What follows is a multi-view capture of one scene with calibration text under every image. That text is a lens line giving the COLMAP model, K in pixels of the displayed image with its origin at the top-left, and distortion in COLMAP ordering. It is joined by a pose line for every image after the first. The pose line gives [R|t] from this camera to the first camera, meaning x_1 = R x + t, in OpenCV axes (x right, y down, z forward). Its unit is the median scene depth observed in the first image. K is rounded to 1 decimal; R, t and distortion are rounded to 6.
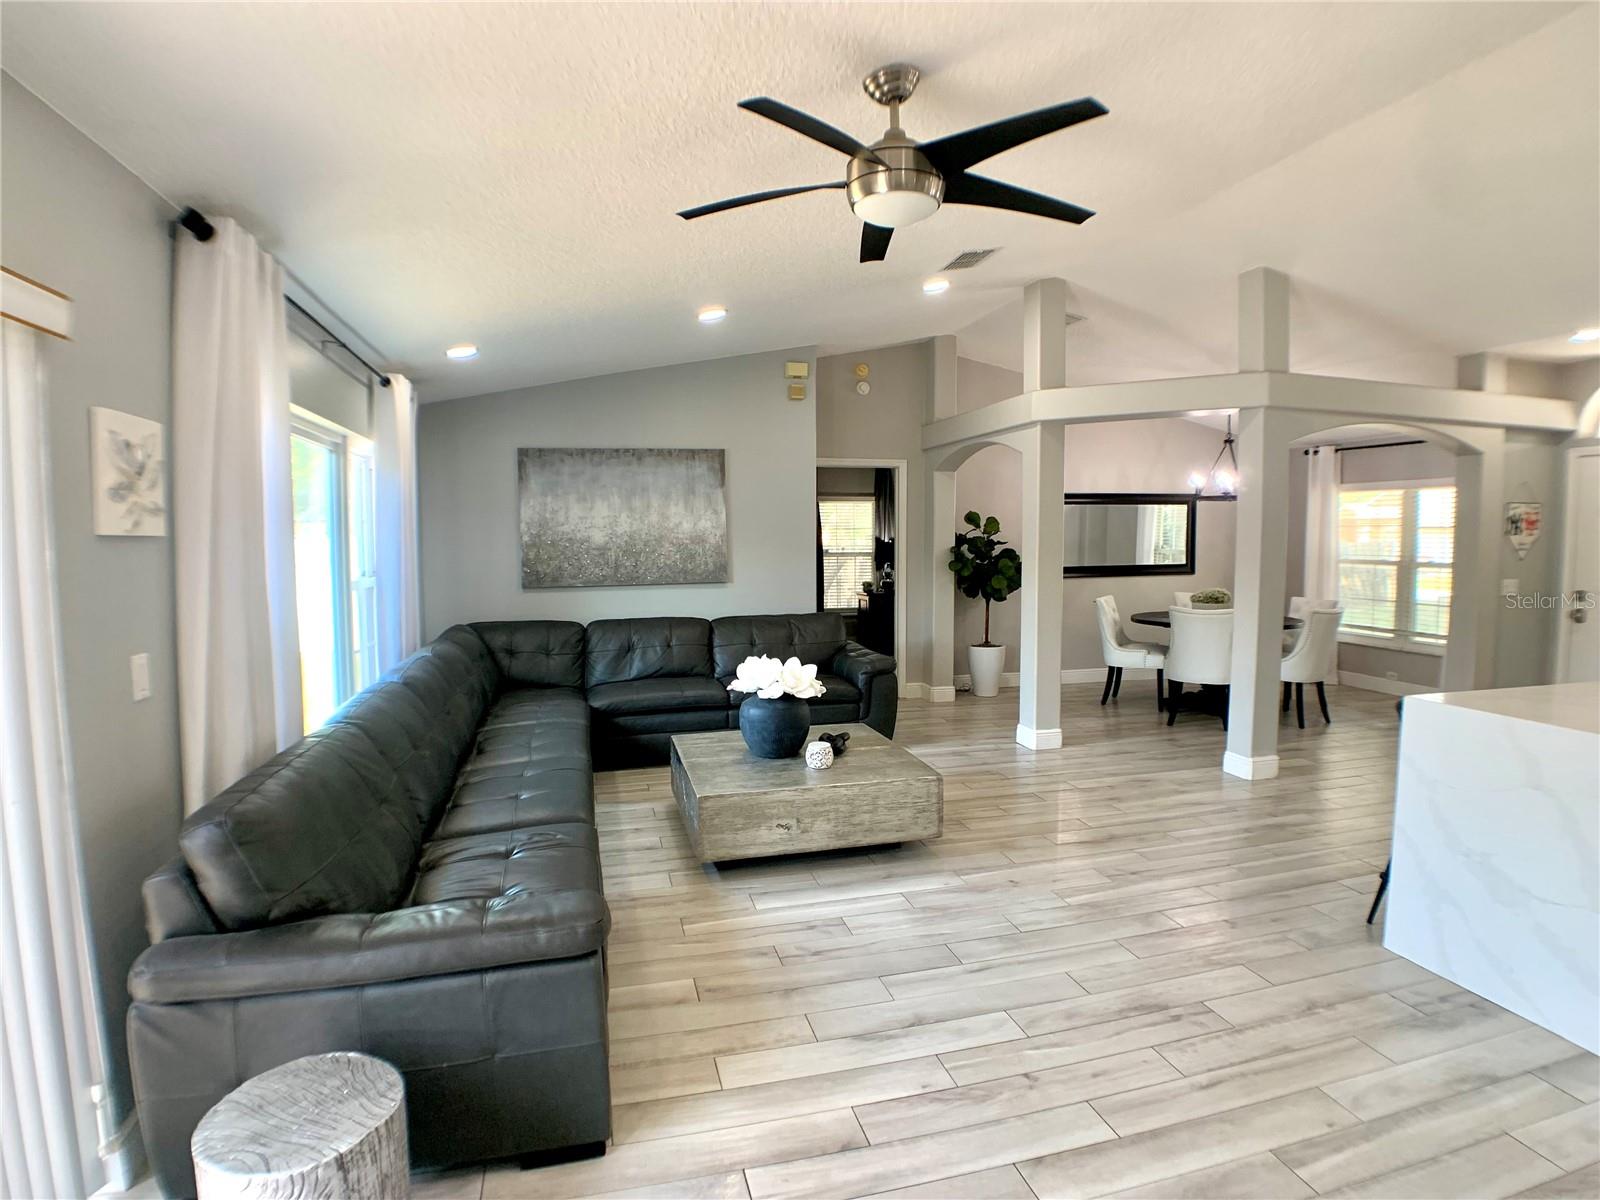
lens RADIAL K [[857.2, 0, 795.9], [0, 857.2, 591.1], [0, 0, 1]] dist [-0.084578, 0.011839]
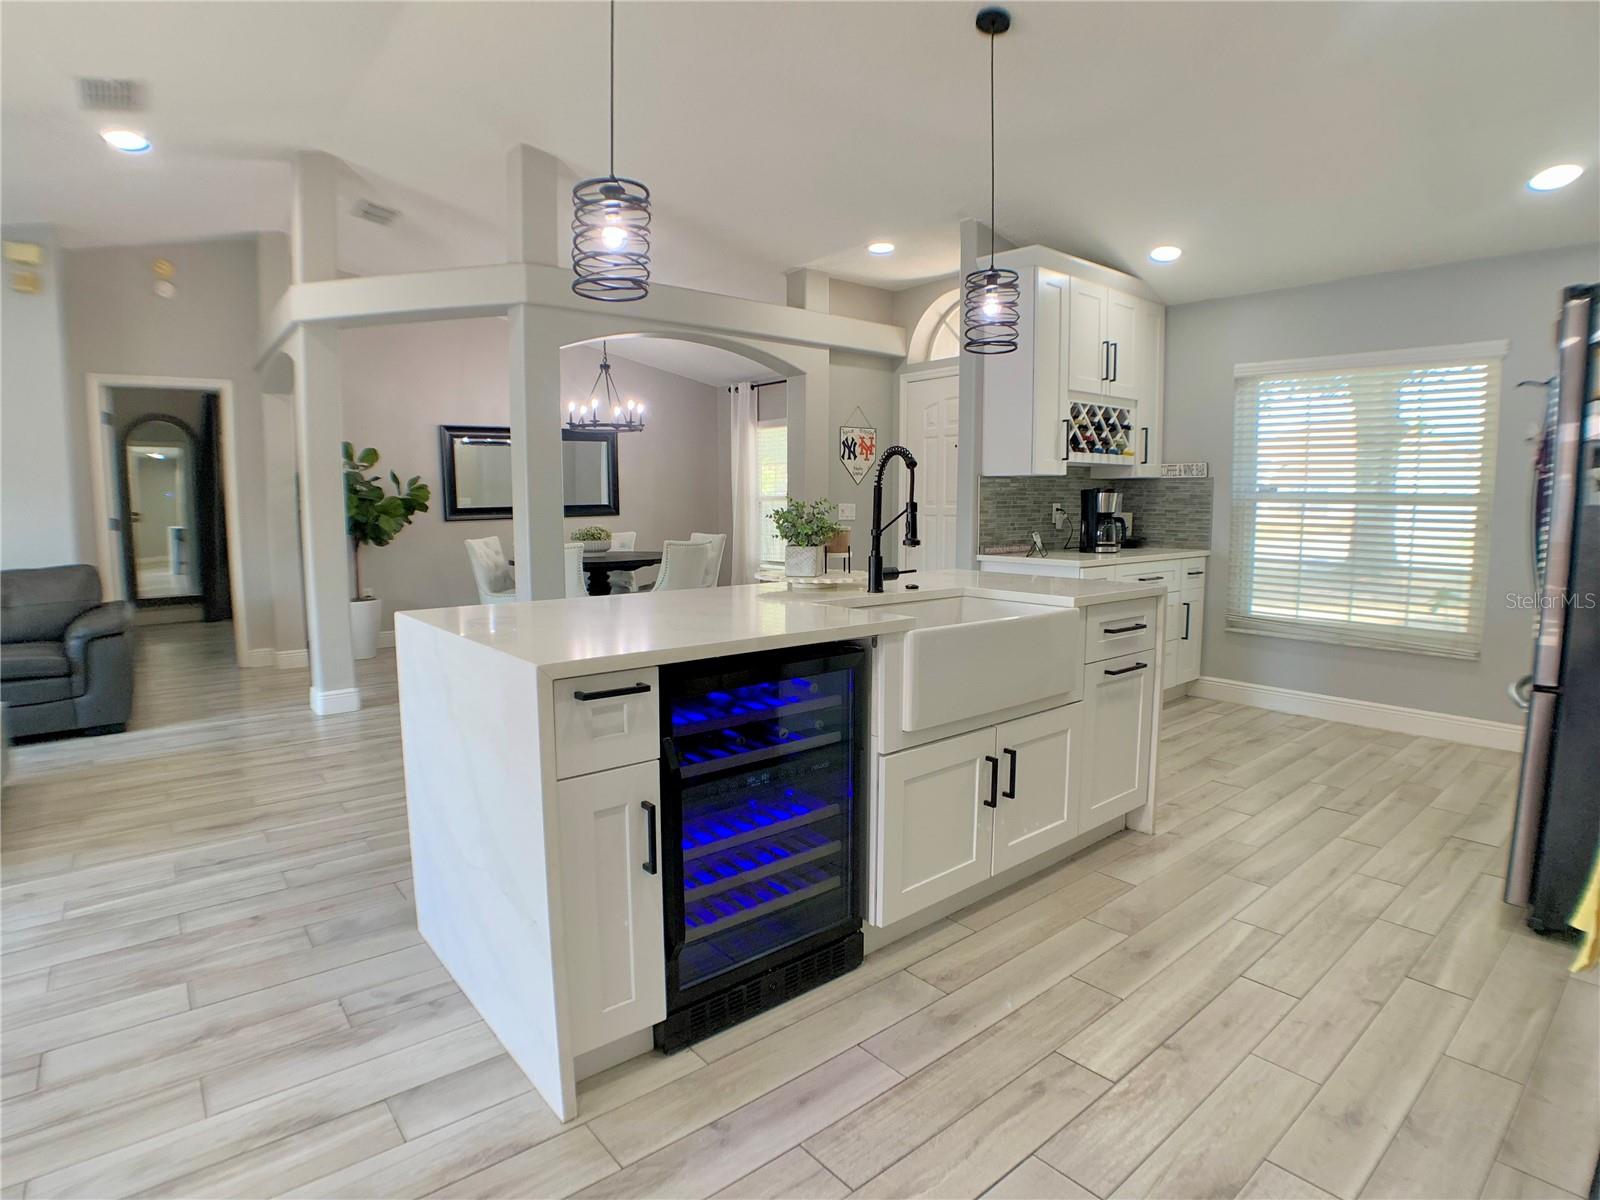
lens RADIAL K [[850.6, 0, 800.0], [0, 850.6, 600.0], [0, 0, 1]] dist [-0.094458, 0.015295]
pose [[0.908457, -0.052552, 0.414662, 0.437630], [0.032320, 0.997926, 0.055662, 0.048856], [-0.416727, -0.037165, 0.908272, 0.071713]]
